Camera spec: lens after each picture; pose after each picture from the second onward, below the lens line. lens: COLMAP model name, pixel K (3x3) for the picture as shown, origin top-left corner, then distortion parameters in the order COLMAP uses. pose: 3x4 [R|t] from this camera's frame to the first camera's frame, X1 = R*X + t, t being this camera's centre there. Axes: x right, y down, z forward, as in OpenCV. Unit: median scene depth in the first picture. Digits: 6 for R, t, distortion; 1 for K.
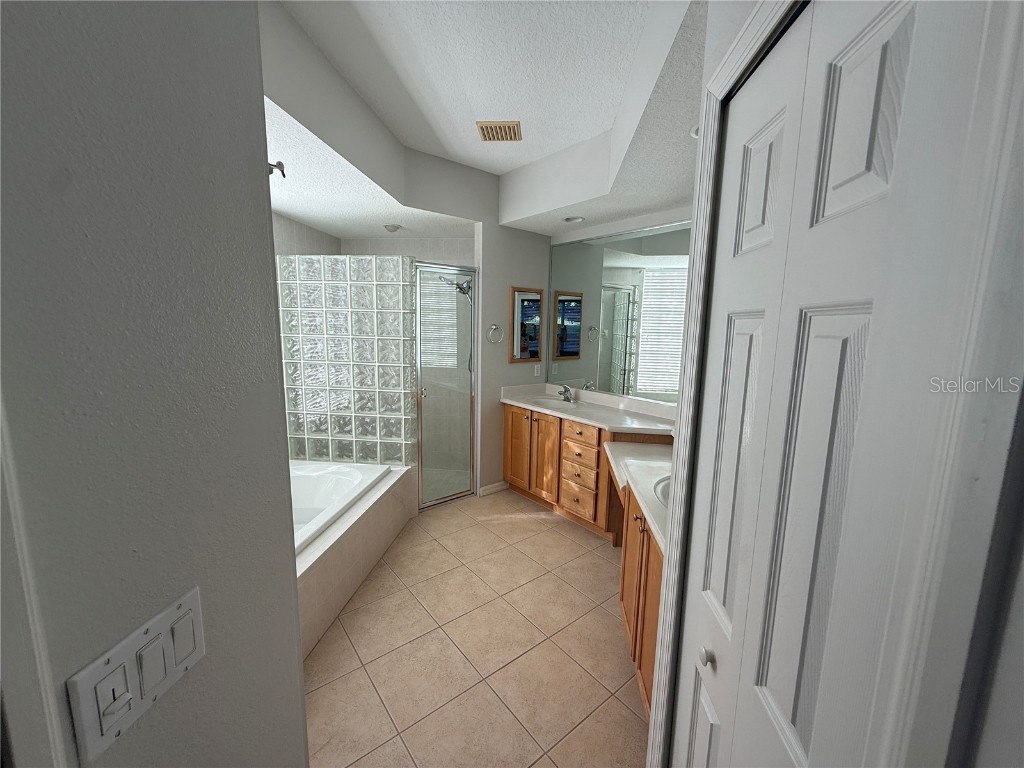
lens RADIAL K [[407.9, 0, 510.6], [0, 407.9, 384.4], [0, 0, 1]] dist [-0.000447, 0.000319]
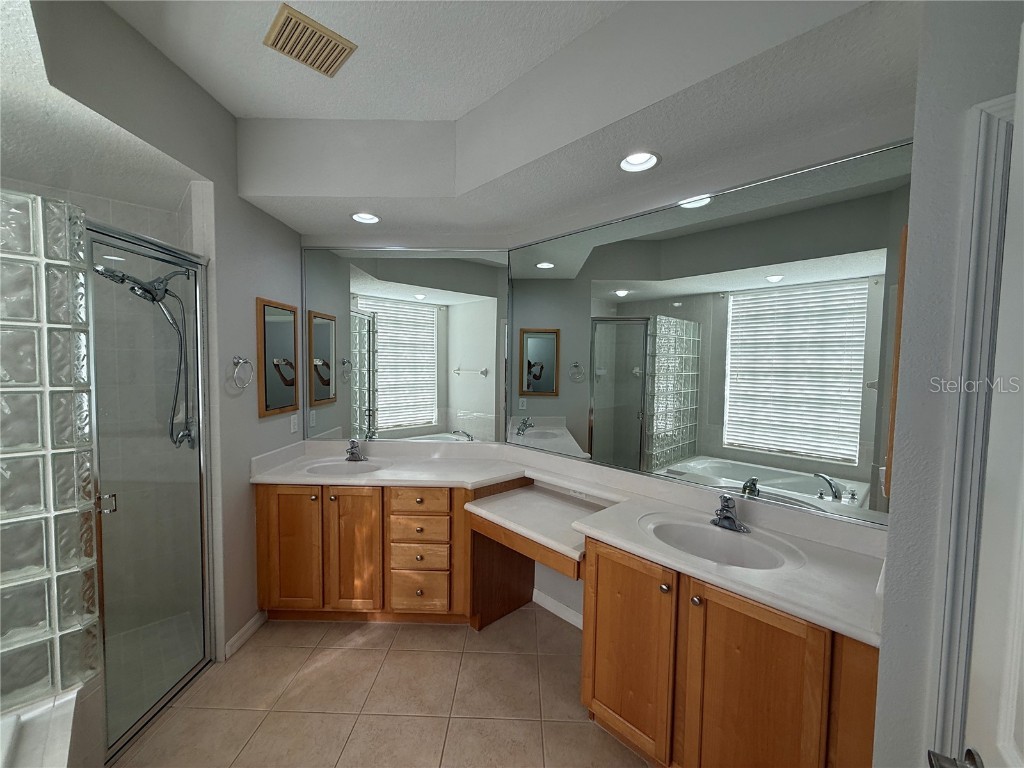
lens RADIAL K [[407.9, 0, 510.6], [0, 407.9, 384.4], [0, 0, 1]] dist [-0.000447, 0.000319]
pose [[0.645829, -0.049509, 0.761875, -0.263551], [0.109832, 0.993540, -0.028539, -0.049646], [-0.755541, 0.102110, 0.647094, 0.344526]]
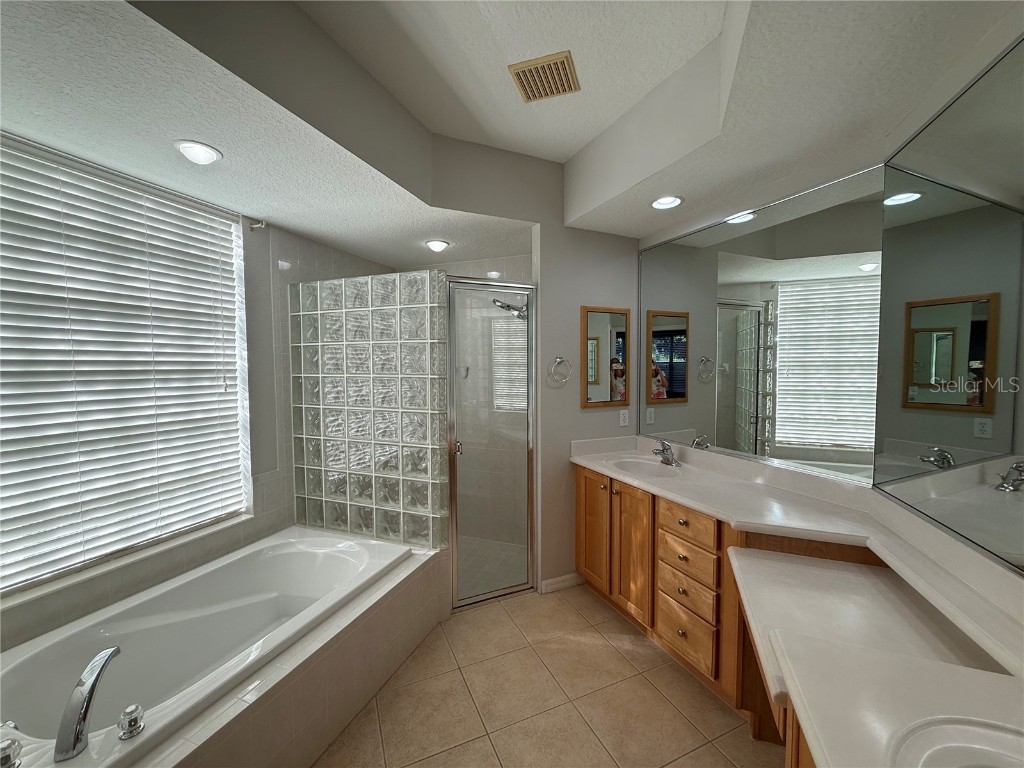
lens RADIAL K [[407.9, 0, 510.6], [0, 407.9, 384.4], [0, 0, 1]] dist [-0.000447, 0.000319]
pose [[0.966218, -0.012697, -0.257413, 0.071430], [-0.013635, 0.994868, -0.100254, -0.022665], [0.257365, 0.100377, 0.961087, 0.294240]]
